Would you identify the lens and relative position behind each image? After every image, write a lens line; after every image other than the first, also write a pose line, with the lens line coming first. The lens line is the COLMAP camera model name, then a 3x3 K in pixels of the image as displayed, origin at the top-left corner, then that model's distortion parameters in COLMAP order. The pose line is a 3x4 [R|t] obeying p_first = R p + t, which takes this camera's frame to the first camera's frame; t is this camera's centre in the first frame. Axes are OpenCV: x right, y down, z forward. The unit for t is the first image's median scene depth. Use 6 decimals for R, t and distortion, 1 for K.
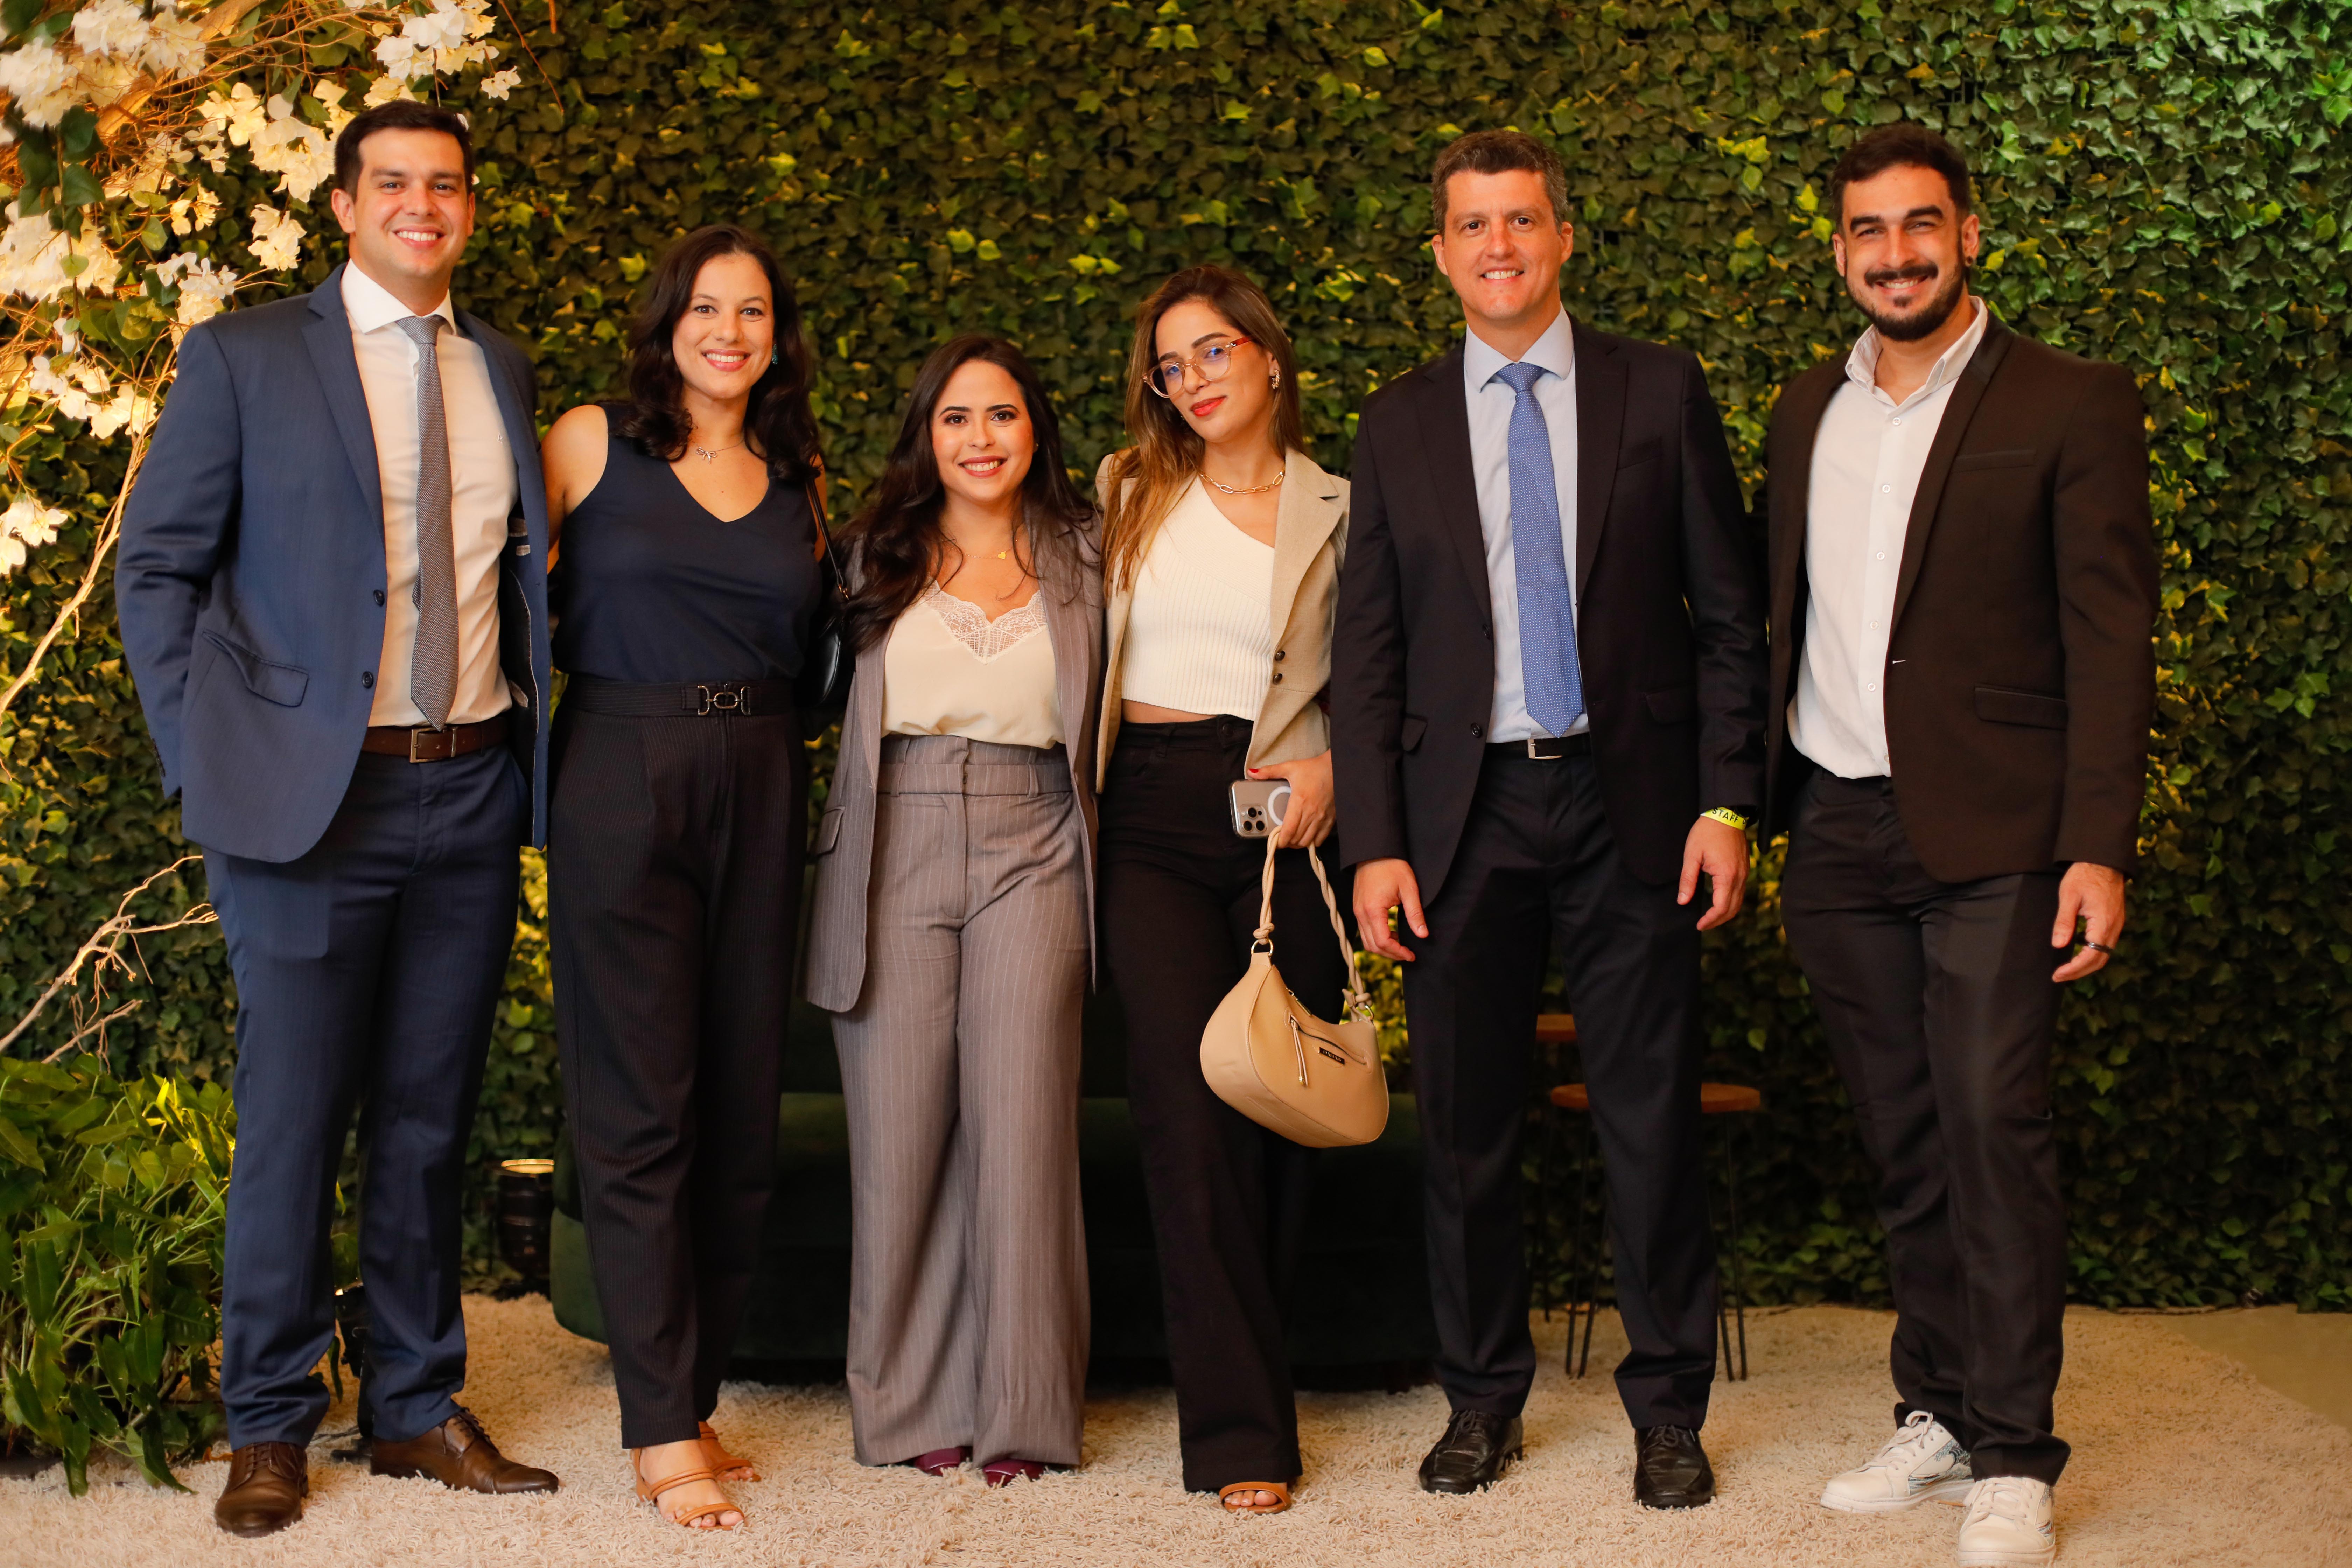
lens RADIAL K [[3424.7, 0, 1170.3], [0, 3424.7, 790.8], [0, 0, 1]] dist [-0.149240, 0.144580]
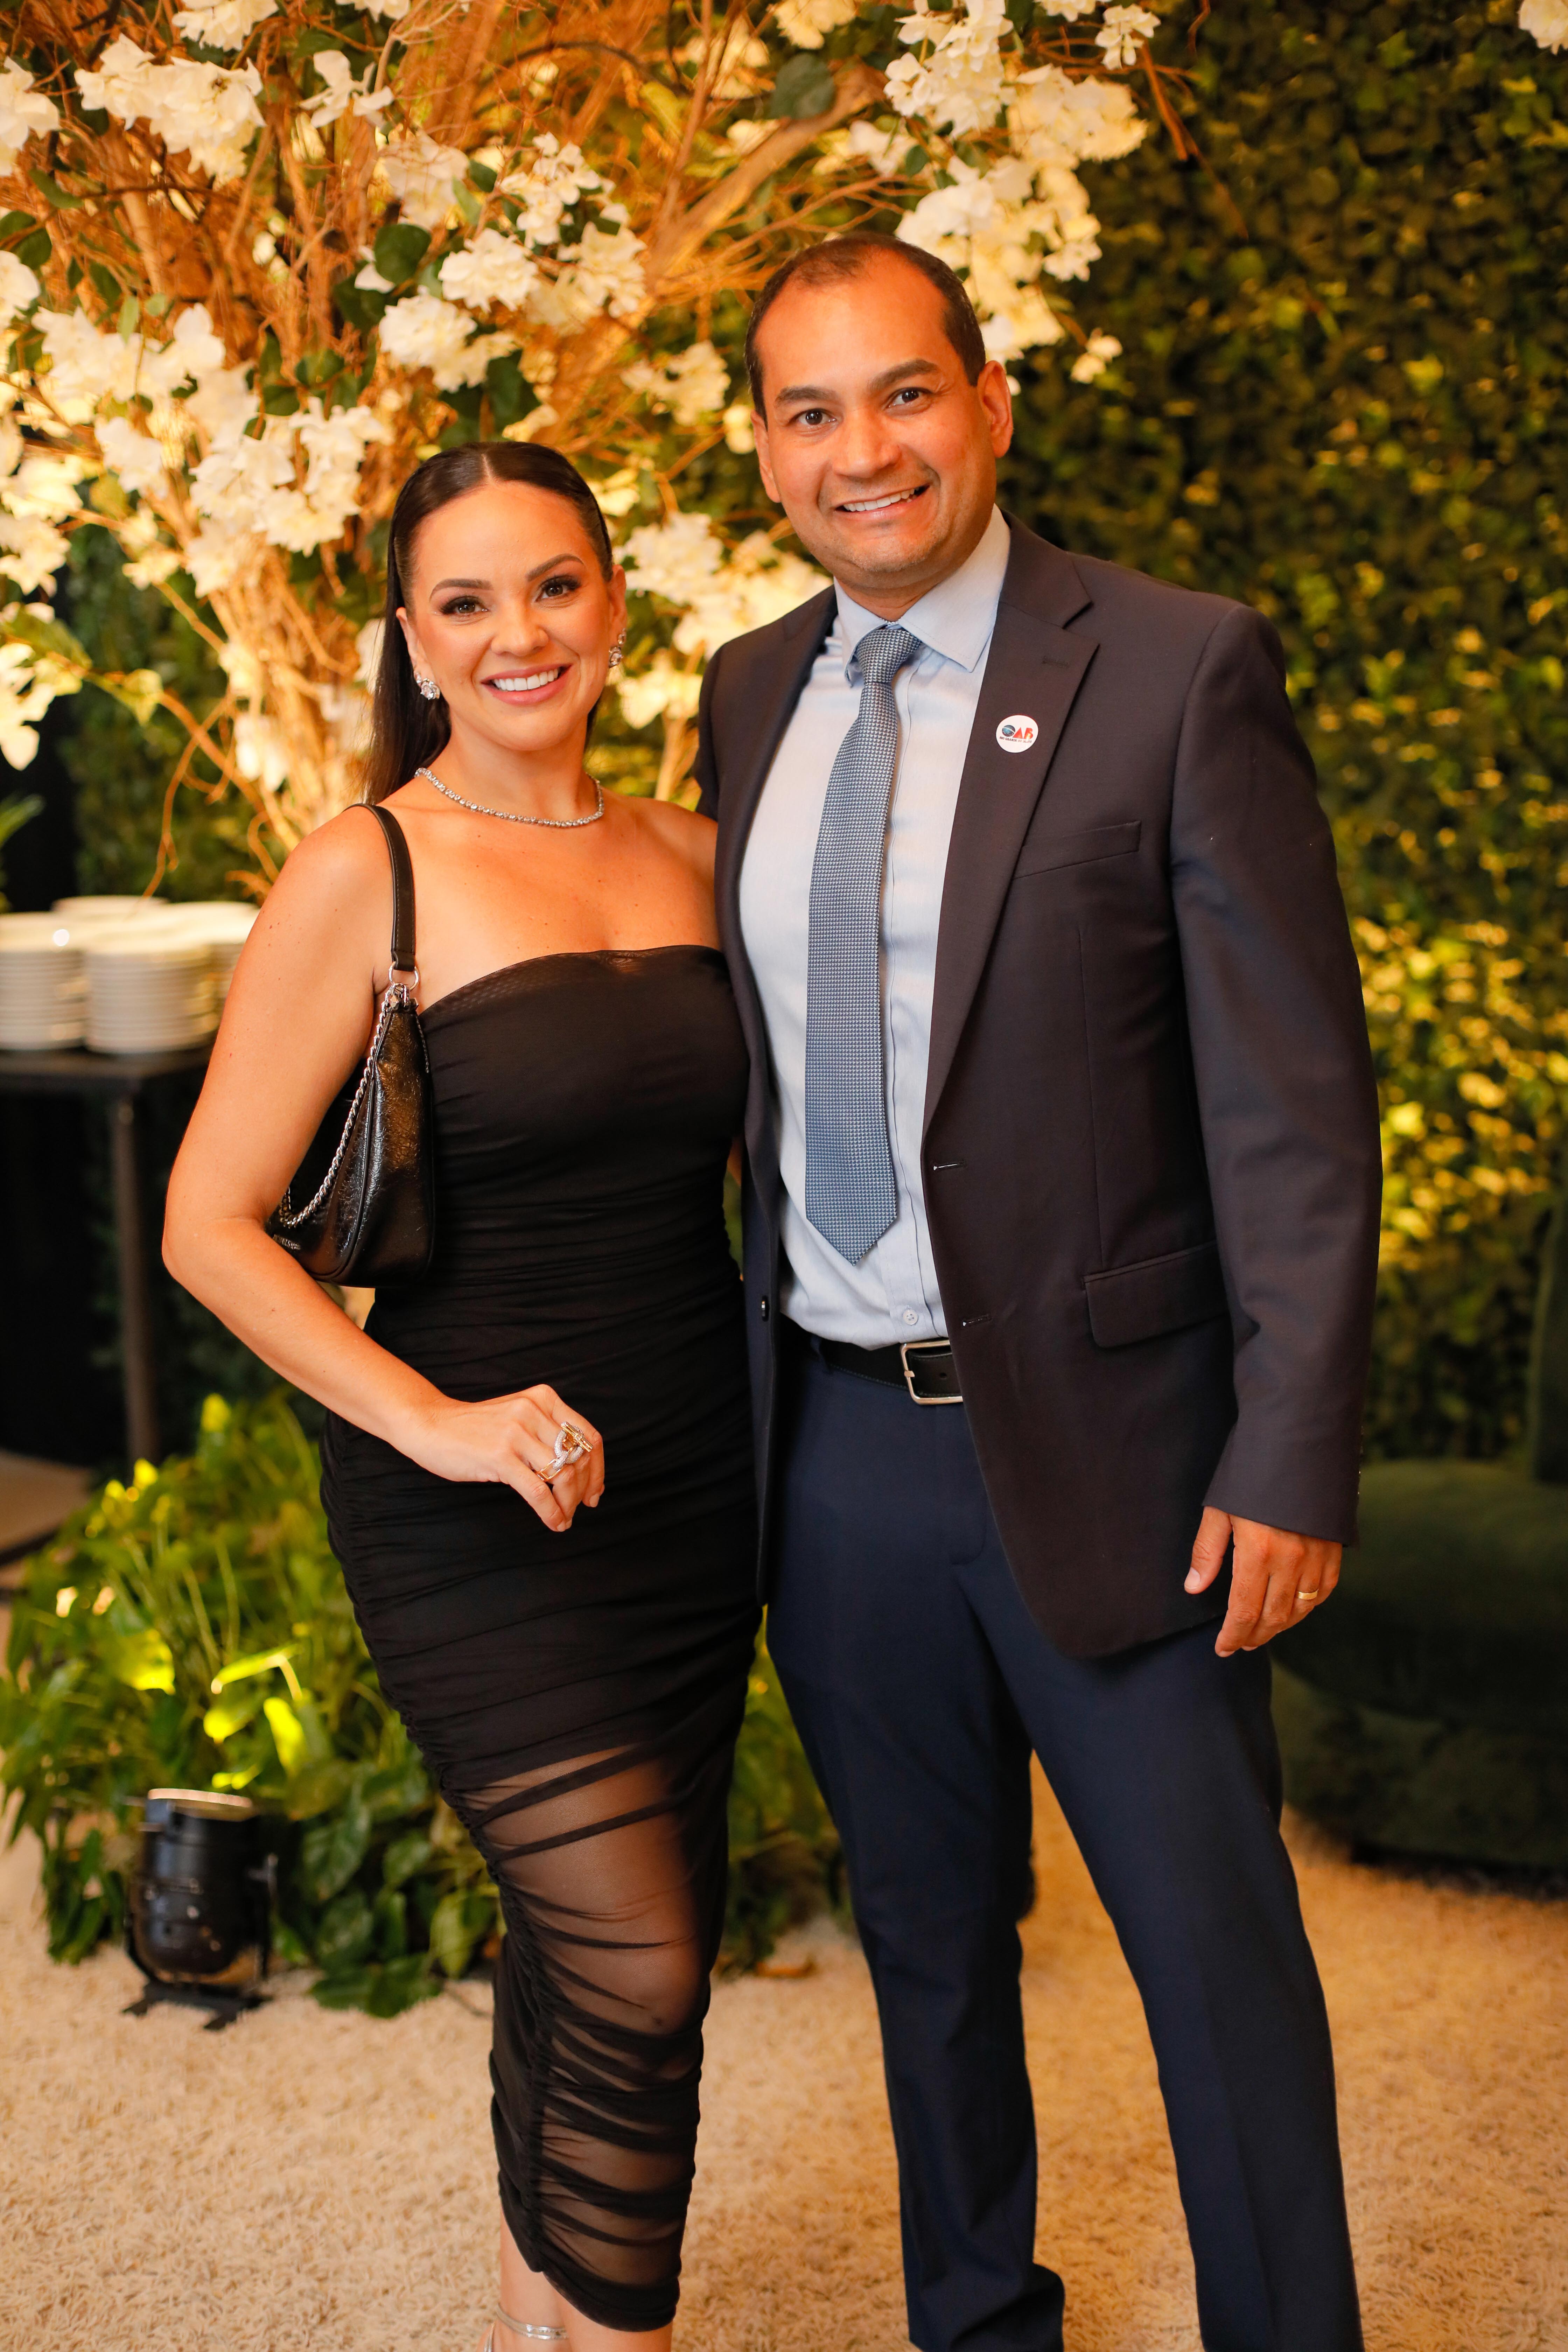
lens RADIAL K [[3424.7, 0, 784.0], [0, 3424.7, 1176.0], [0, 0, 1]] dist [-0.149240, 0.144580]
pose [[0.901087, 0.039762, -0.431811, 0.055574], [0.026196, 0.988977, 0.145730, -0.088138], [0.432846, -0.142627, 0.890113, 0.206969]]
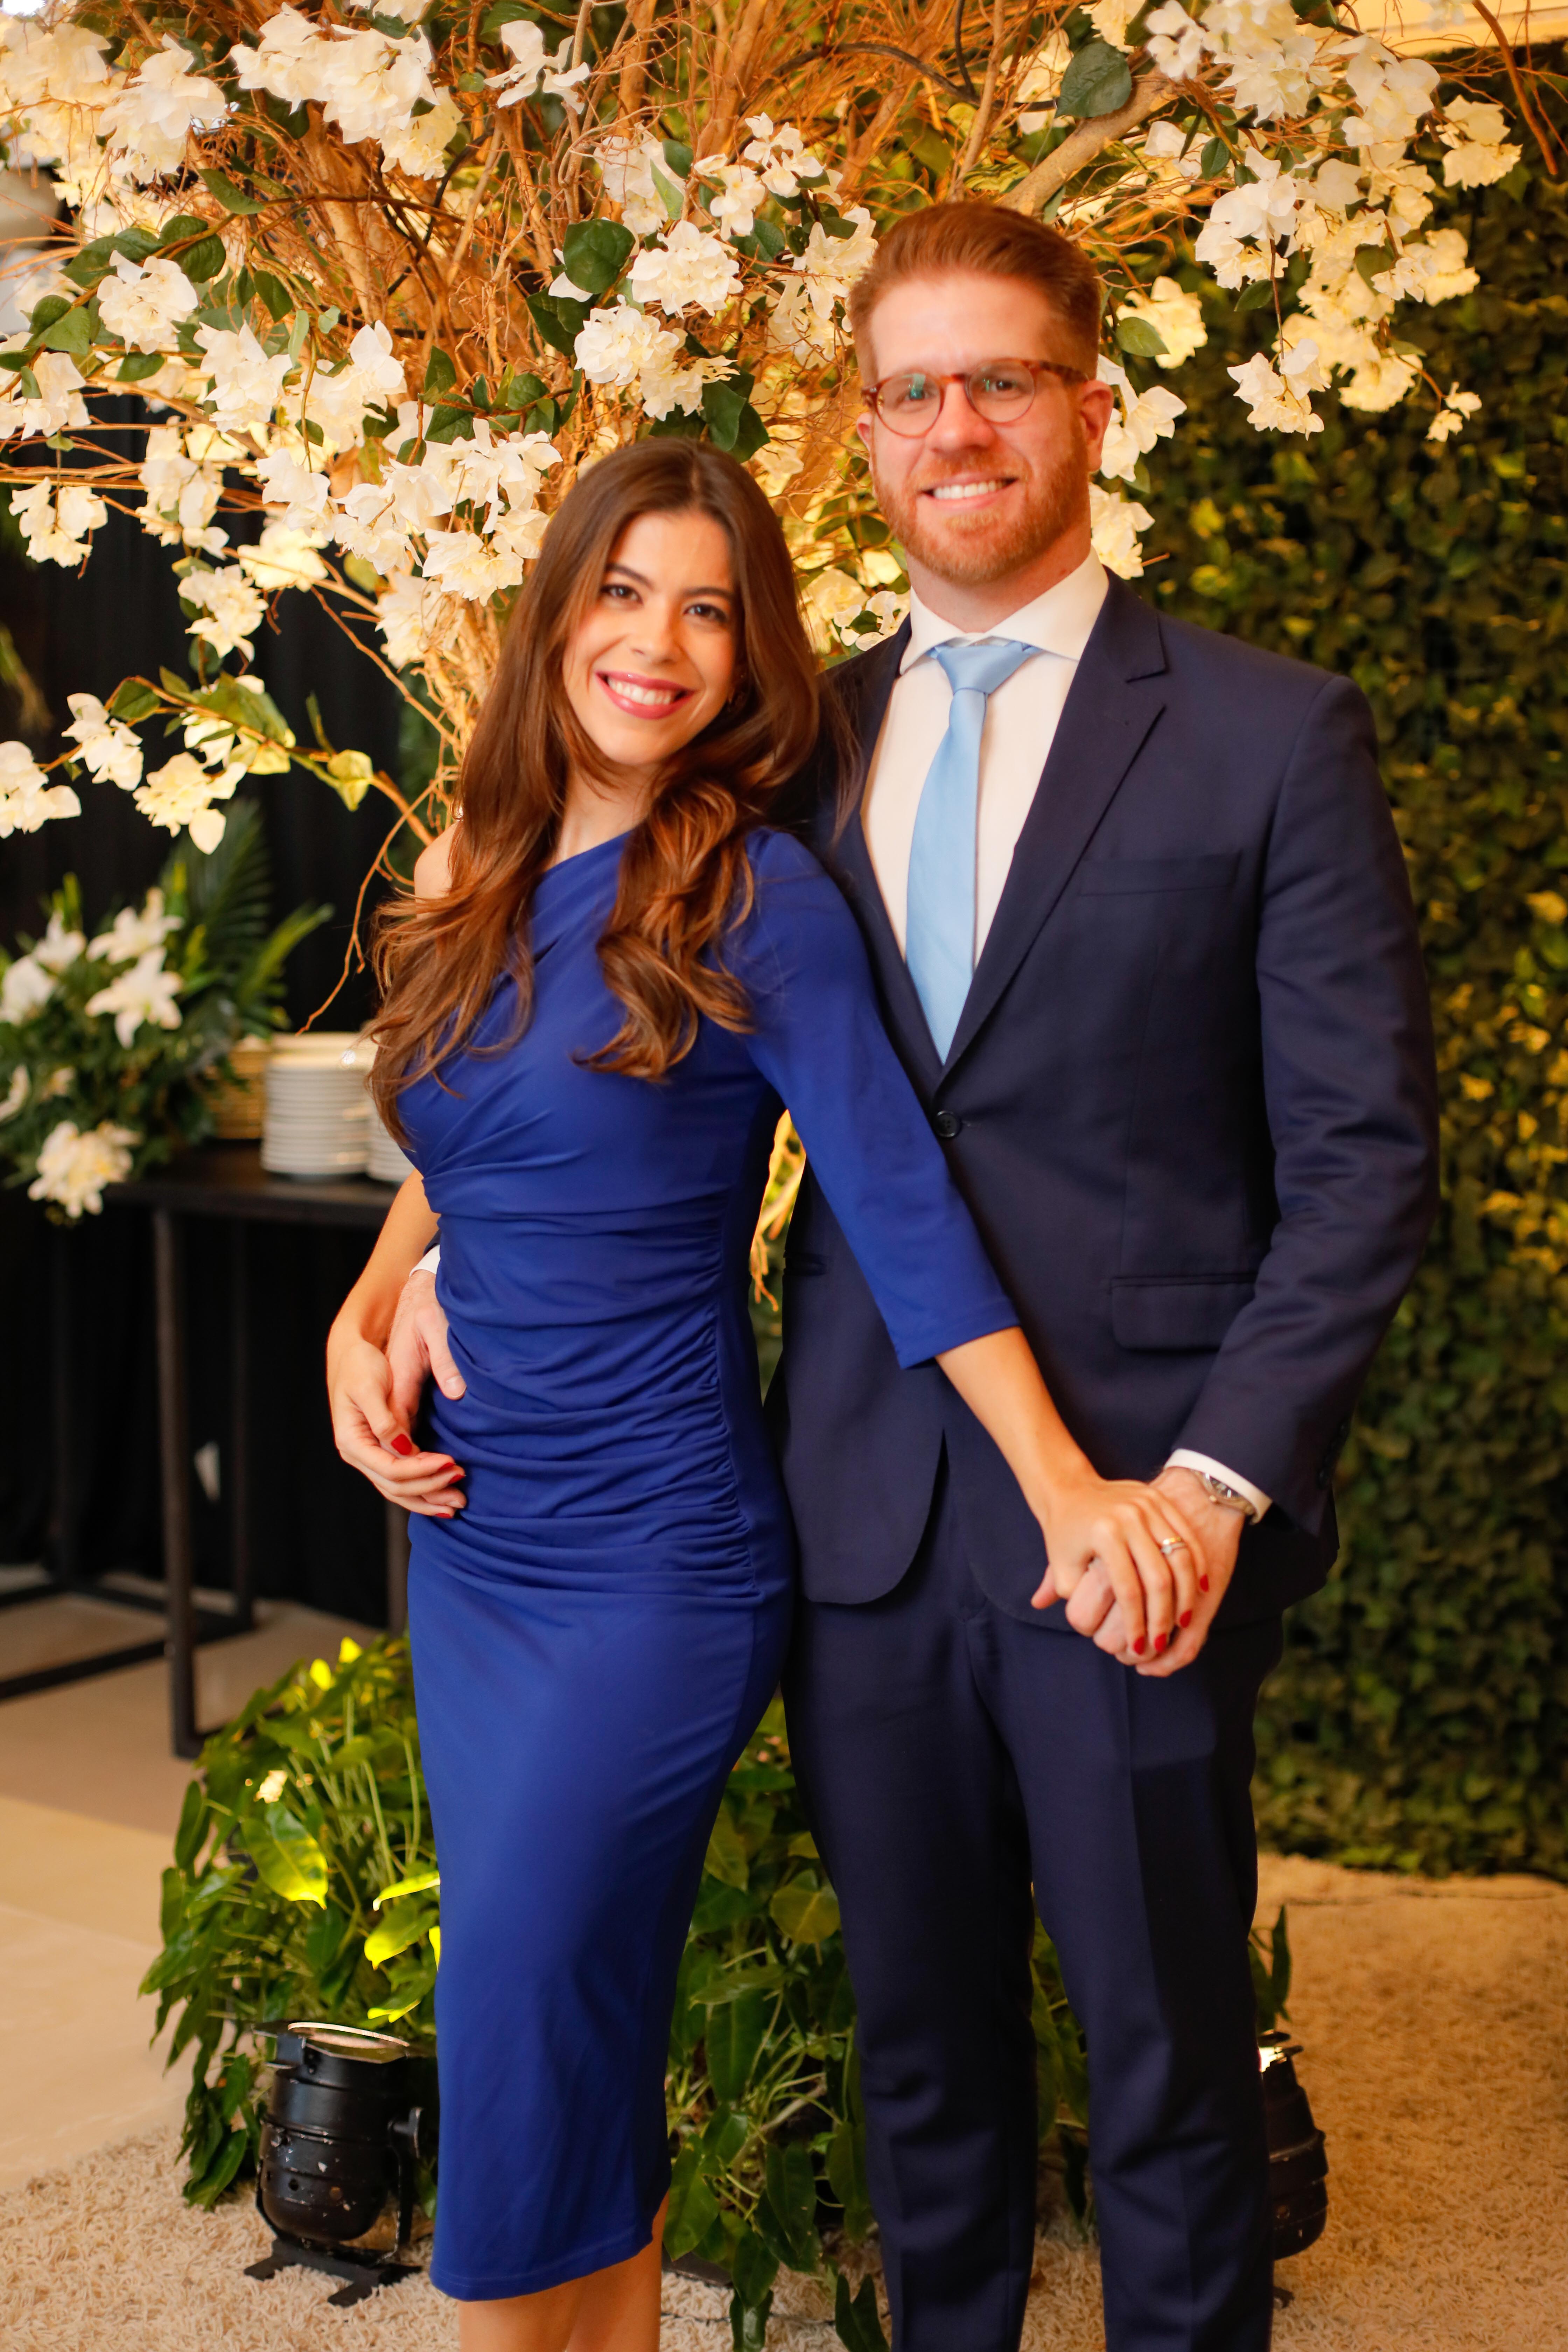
lens RADIAL K [[3424.7, 0, 784.0], [0, 3424.7, 1176.0], [0, 0, 1]] dist [-0.149240, 0.144580]
pose [[0.829080, 0.052602, -0.556651, 0.047856], [0.002504, 0.995206, 0.097774, -0.077147], [0.559125, -0.082456, 0.824973, 0.299235]]
